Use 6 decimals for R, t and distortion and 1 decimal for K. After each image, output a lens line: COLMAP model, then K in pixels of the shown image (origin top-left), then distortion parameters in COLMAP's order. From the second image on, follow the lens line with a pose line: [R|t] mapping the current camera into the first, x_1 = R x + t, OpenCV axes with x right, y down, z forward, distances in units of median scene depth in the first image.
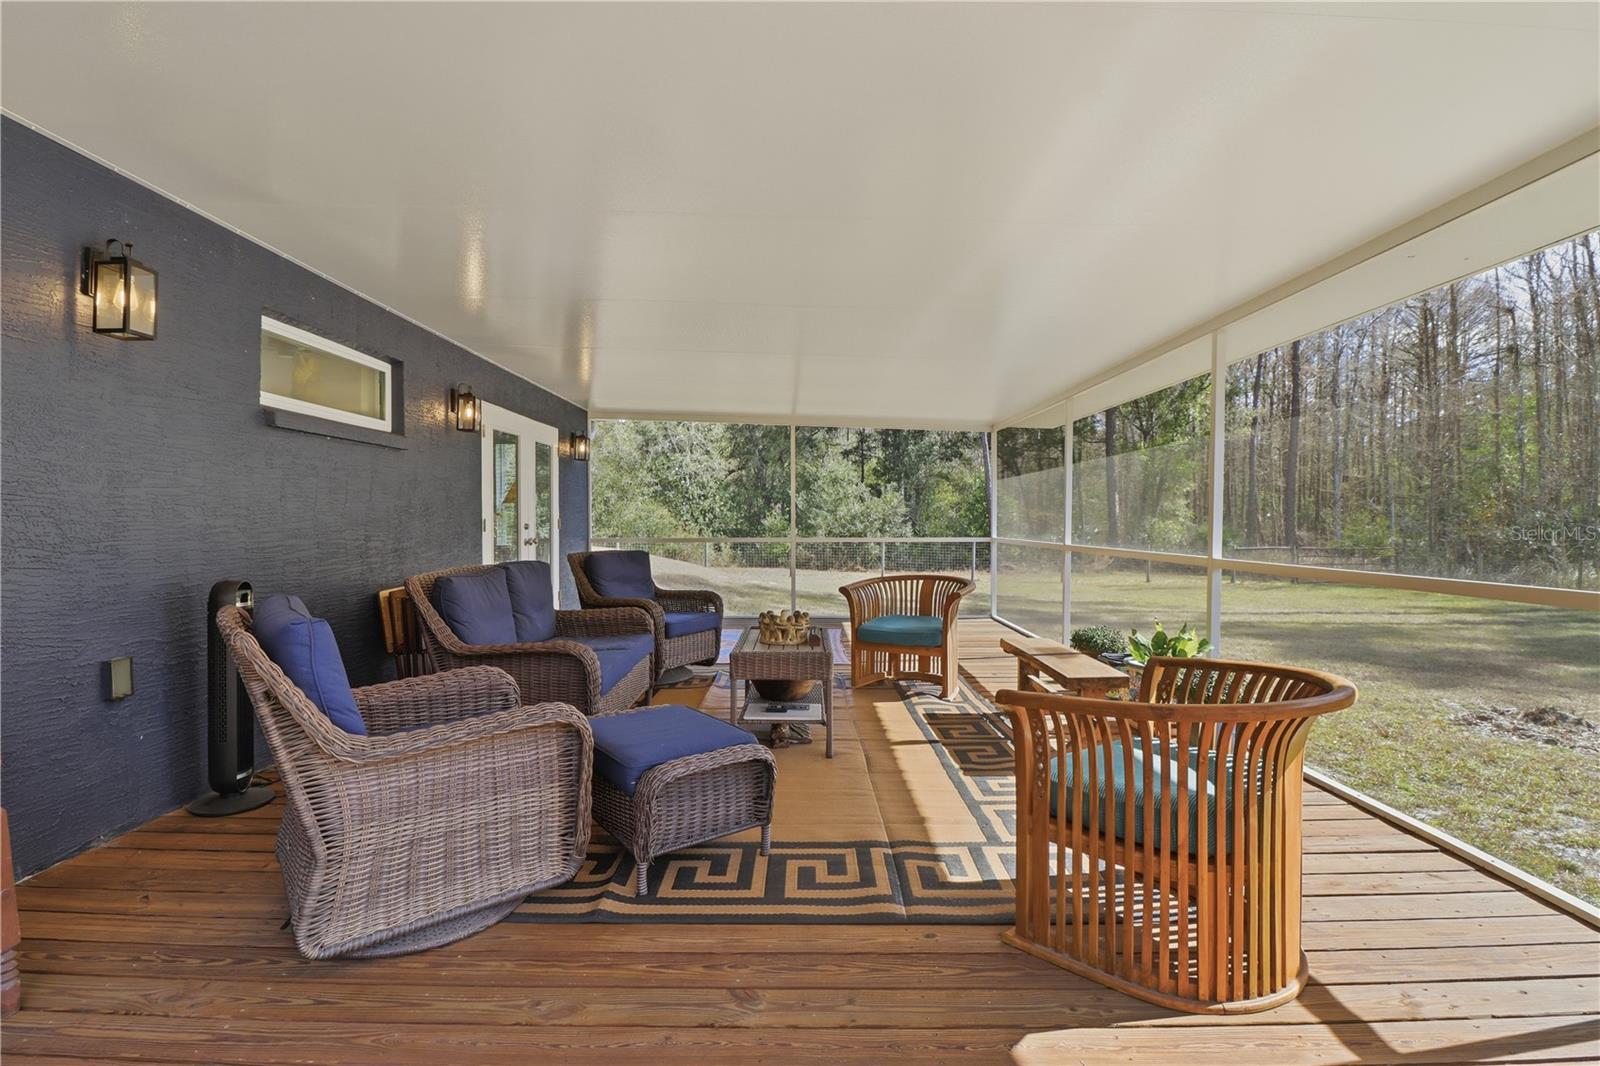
lens RADIAL K [[747.8, 0, 792.9], [0, 747.8, 528.0], [0, 0, 1]] dist [-0.011063, -0.000556]
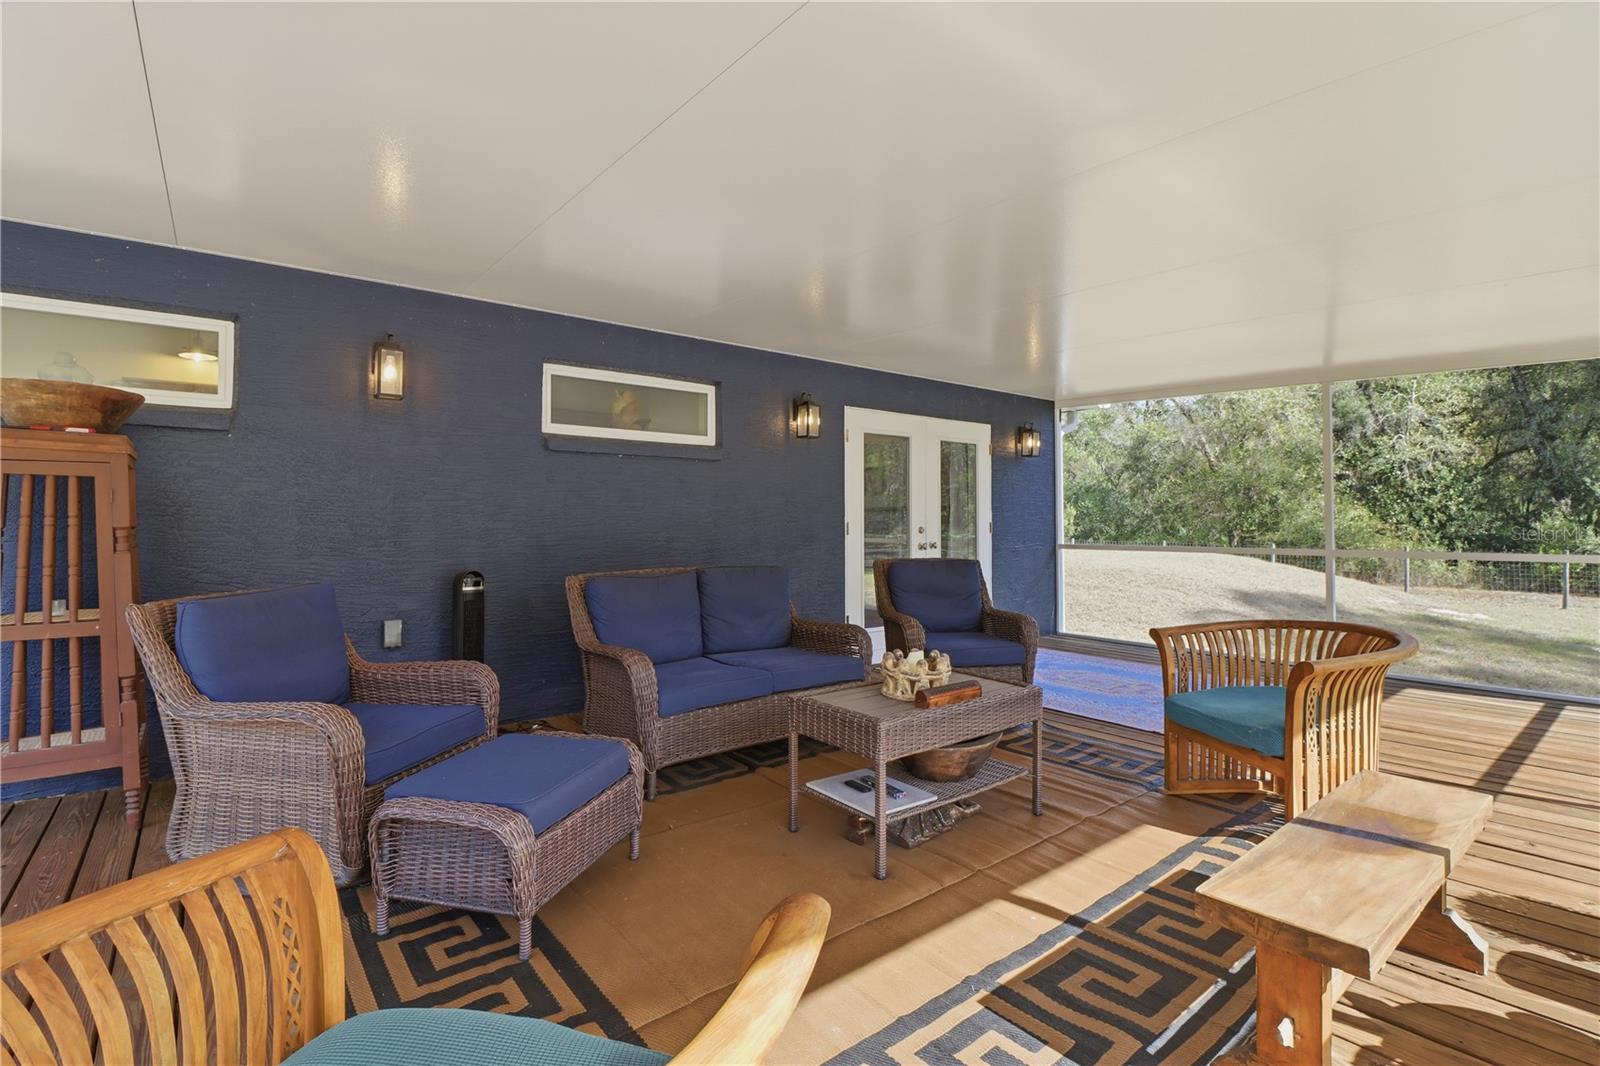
lens RADIAL K [[747.8, 0, 800.4], [0, 747.8, 488.7], [0, 0, 1]] dist [-0.011063, -0.000556]
pose [[0.629341, -0.036091, -0.776291, 0.410626], [-0.007717, 0.998582, -0.052682, -0.005308], [0.777091, 0.039146, 0.628169, 0.390459]]
